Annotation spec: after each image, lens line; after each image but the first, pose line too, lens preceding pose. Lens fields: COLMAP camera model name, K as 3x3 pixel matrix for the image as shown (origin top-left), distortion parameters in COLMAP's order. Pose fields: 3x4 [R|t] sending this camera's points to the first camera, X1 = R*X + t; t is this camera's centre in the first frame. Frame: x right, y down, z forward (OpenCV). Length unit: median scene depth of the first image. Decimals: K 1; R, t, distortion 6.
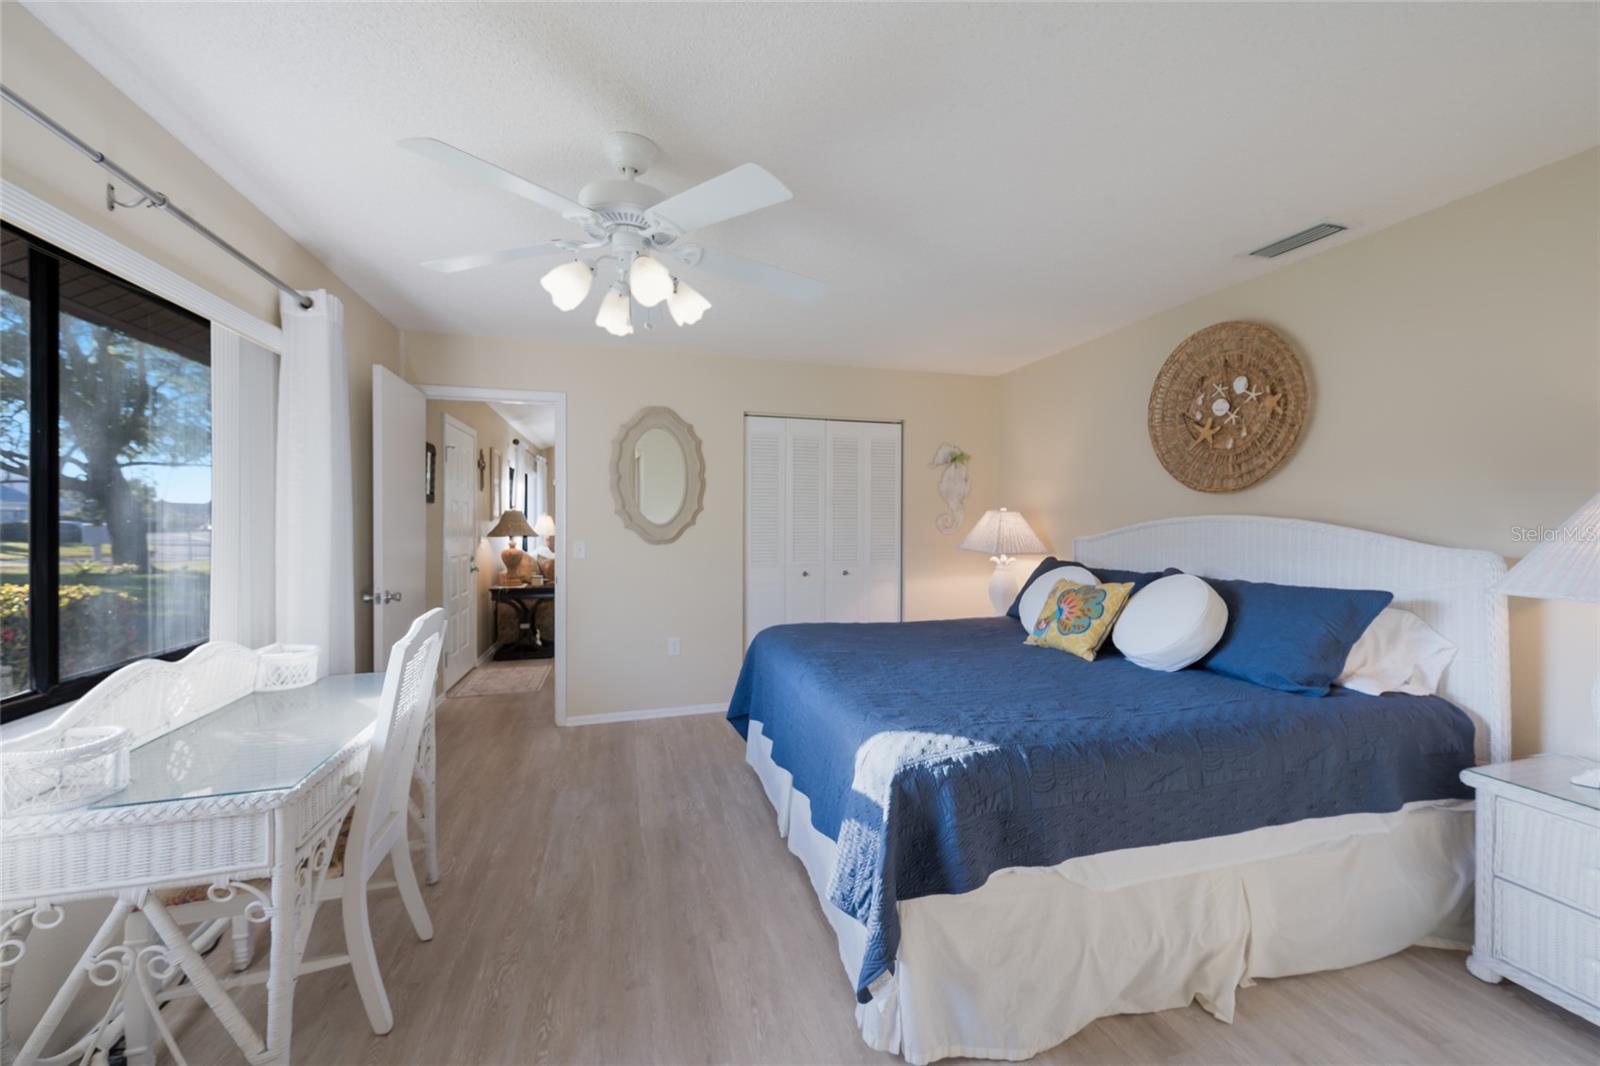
lens RADIAL K [[631.5, 0, 805.6], [0, 631.5, 524.7], [0, 0, 1]] dist [-0.001093, -0.000045]
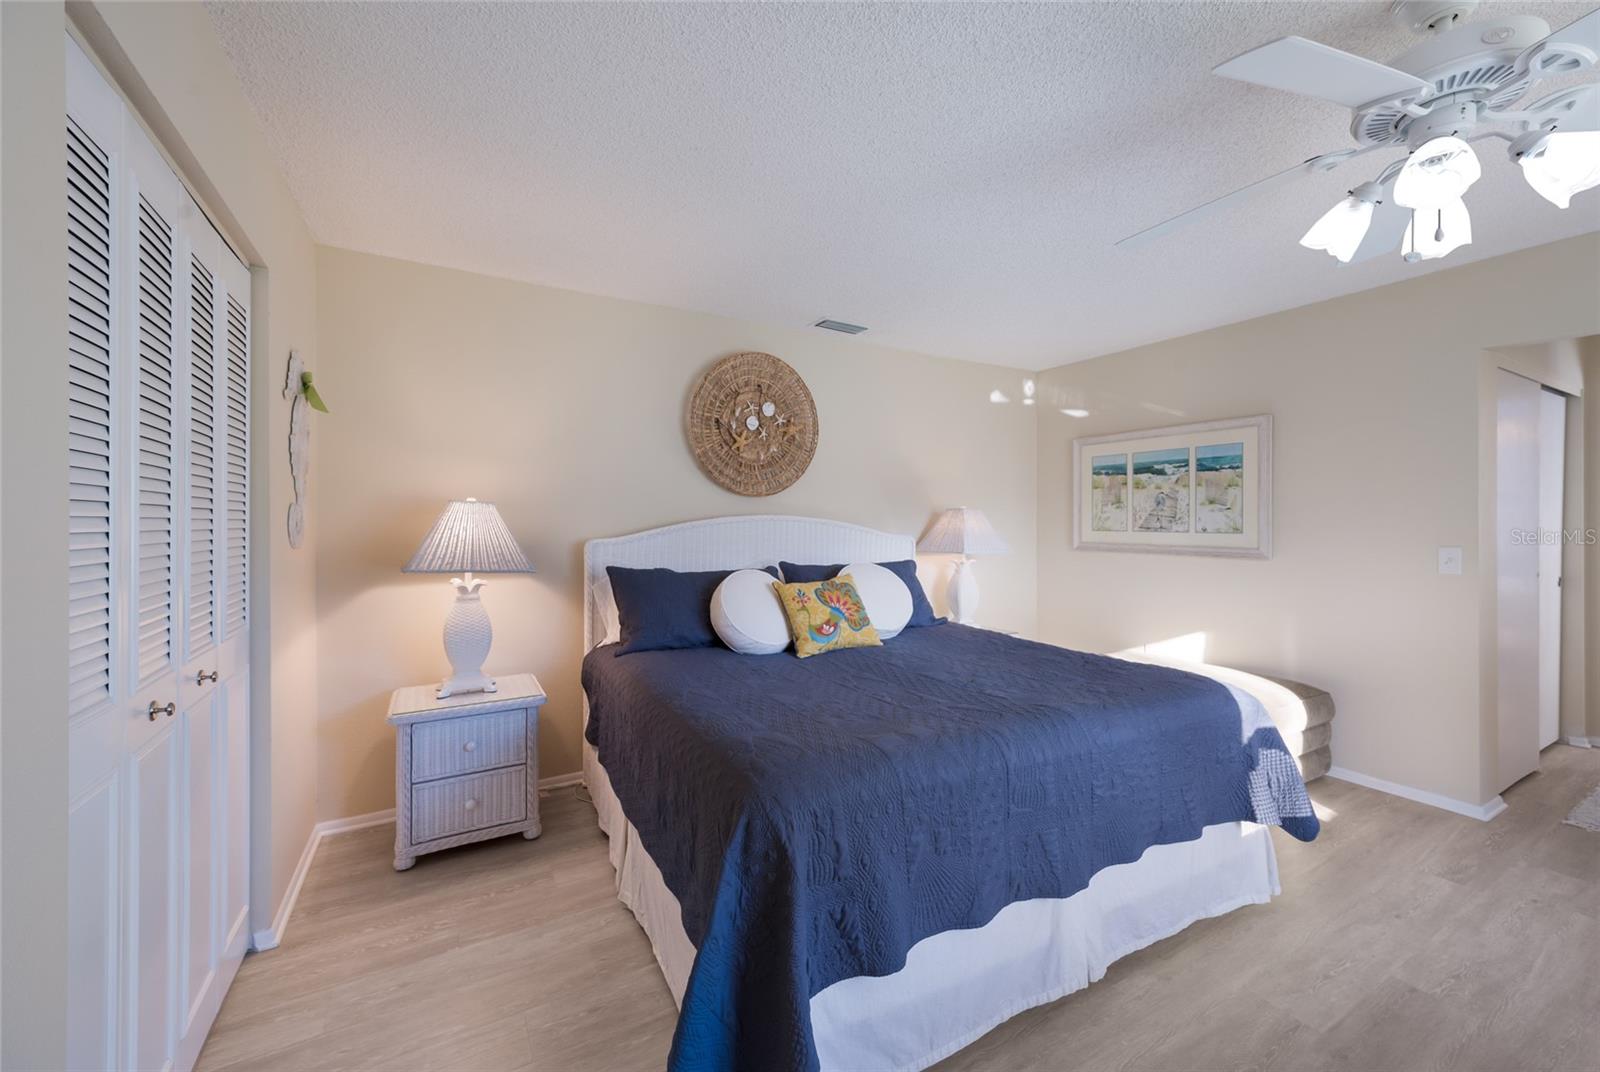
lens RADIAL K [[631.5, 0, 803.2], [0, 631.5, 530.4], [0, 0, 1]] dist [-0.001093, -0.000045]
pose [[-0.235646, -0.010984, 0.971777, -0.511671], [0.002790, 0.999924, 0.011979, -0.000558], [-0.971835, 0.005534, -0.235597, 1.204963]]
